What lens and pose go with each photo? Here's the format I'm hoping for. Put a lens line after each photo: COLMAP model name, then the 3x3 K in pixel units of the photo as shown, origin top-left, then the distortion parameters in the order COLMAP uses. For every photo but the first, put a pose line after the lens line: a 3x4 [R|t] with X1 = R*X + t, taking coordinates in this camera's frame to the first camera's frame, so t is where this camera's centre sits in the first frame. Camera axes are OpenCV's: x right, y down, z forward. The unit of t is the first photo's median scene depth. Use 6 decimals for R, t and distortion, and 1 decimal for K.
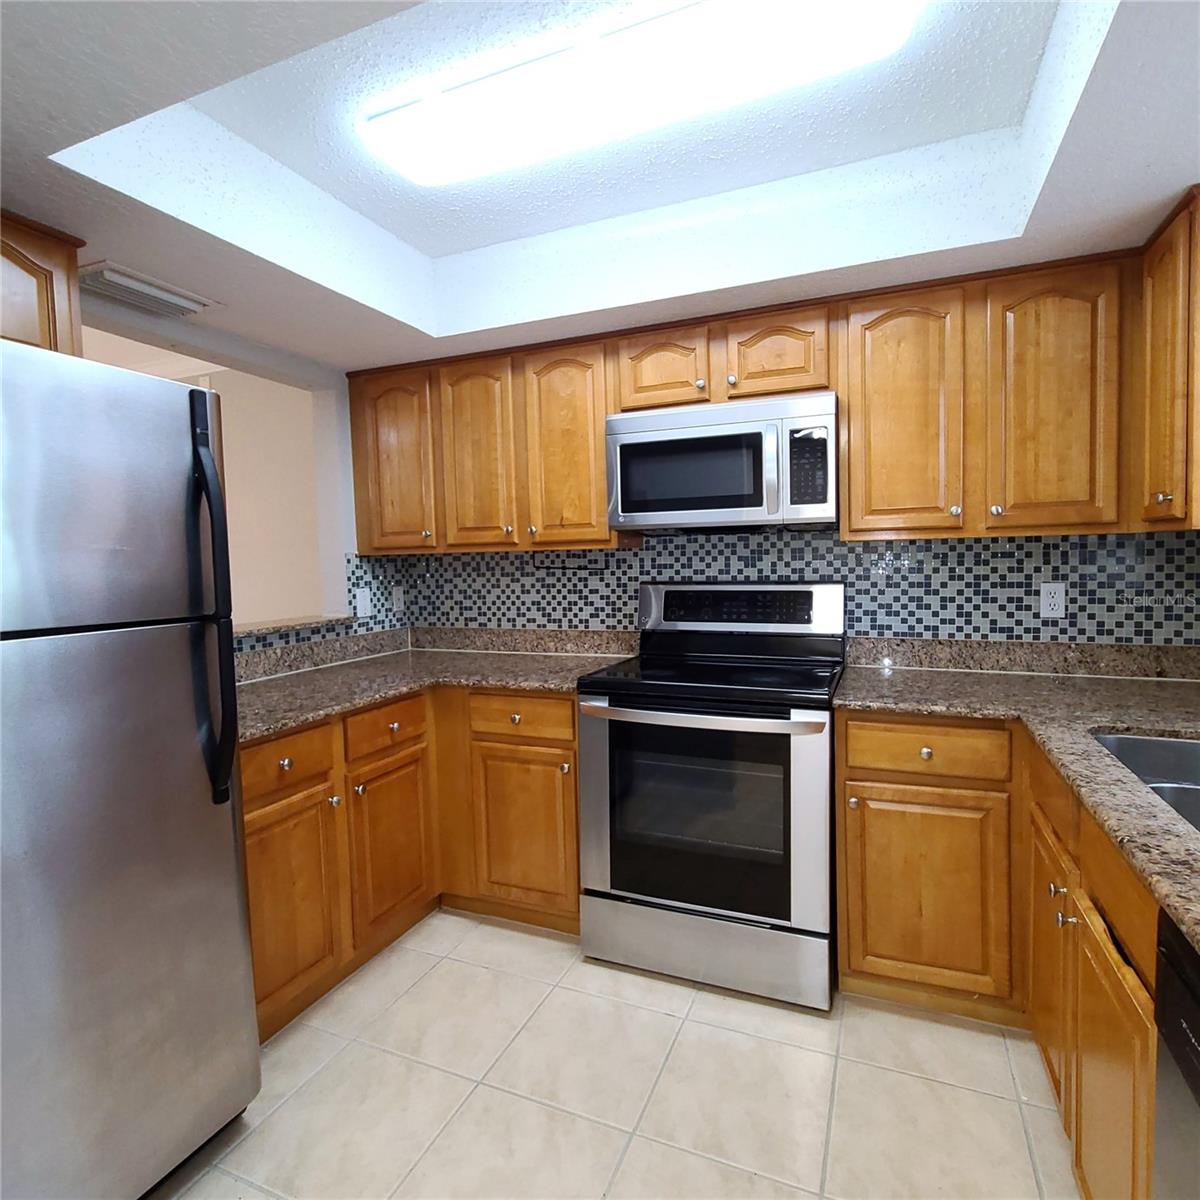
lens RADIAL K [[667.8, 0, 599.2], [0, 667.8, 597.2], [0, 0, 1]] dist [0.000101, 0.000372]
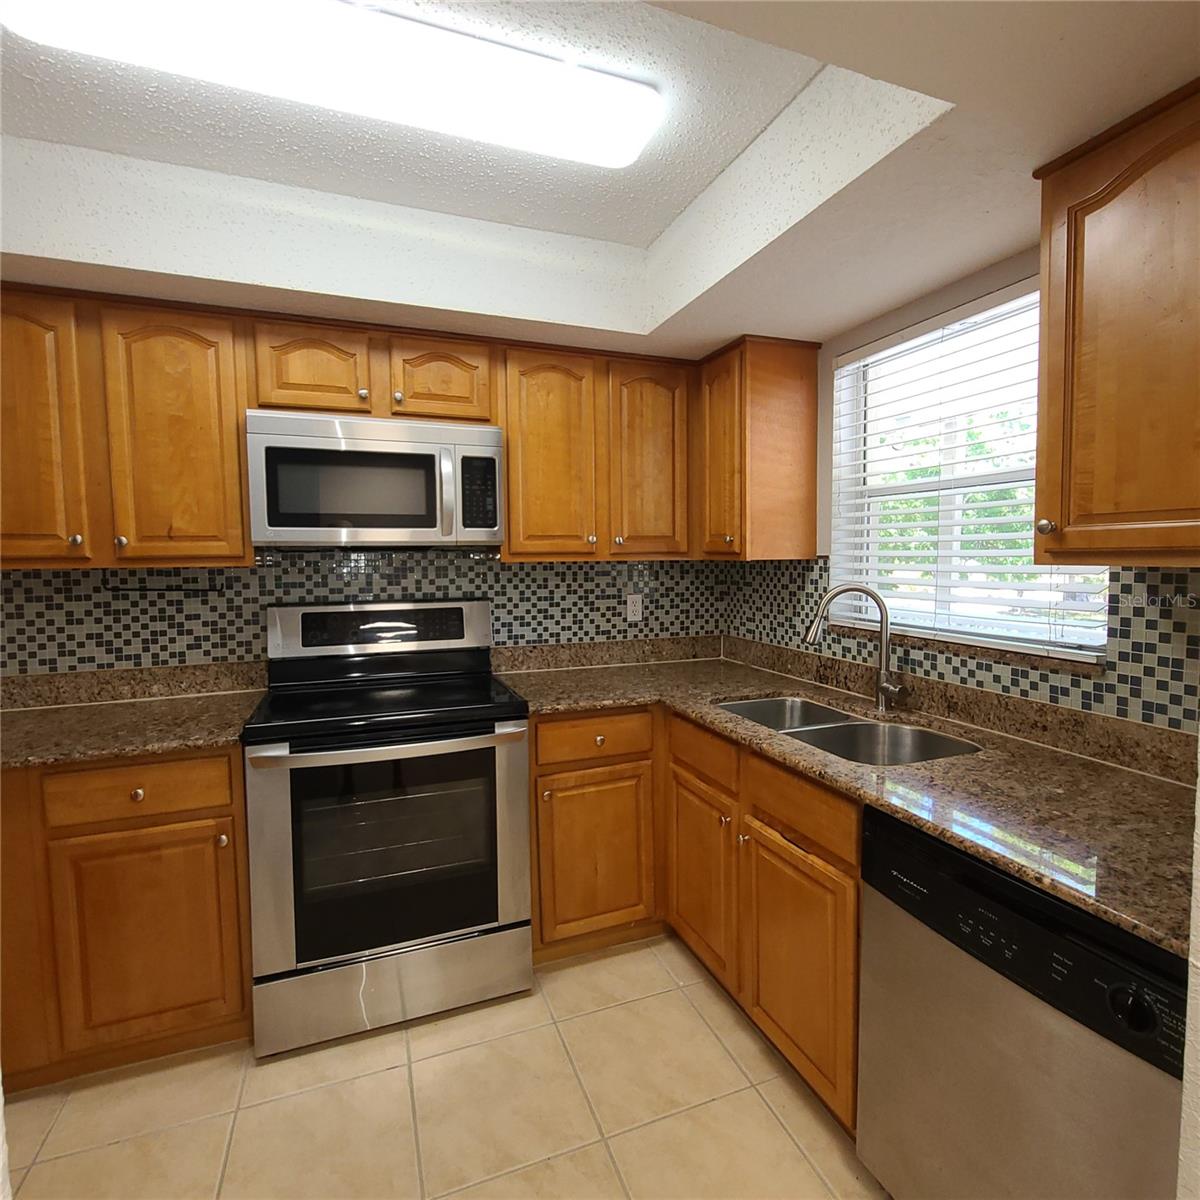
lens RADIAL K [[667.8, 0, 575.0], [0, 667.8, 596.2], [0, 0, 1]] dist [0.000101, 0.000372]
pose [[0.721930, -0.032716, 0.691193, -0.300407], [0.033518, 0.999362, 0.012293, -0.036442], [-0.691154, 0.014293, 0.722566, 0.119438]]
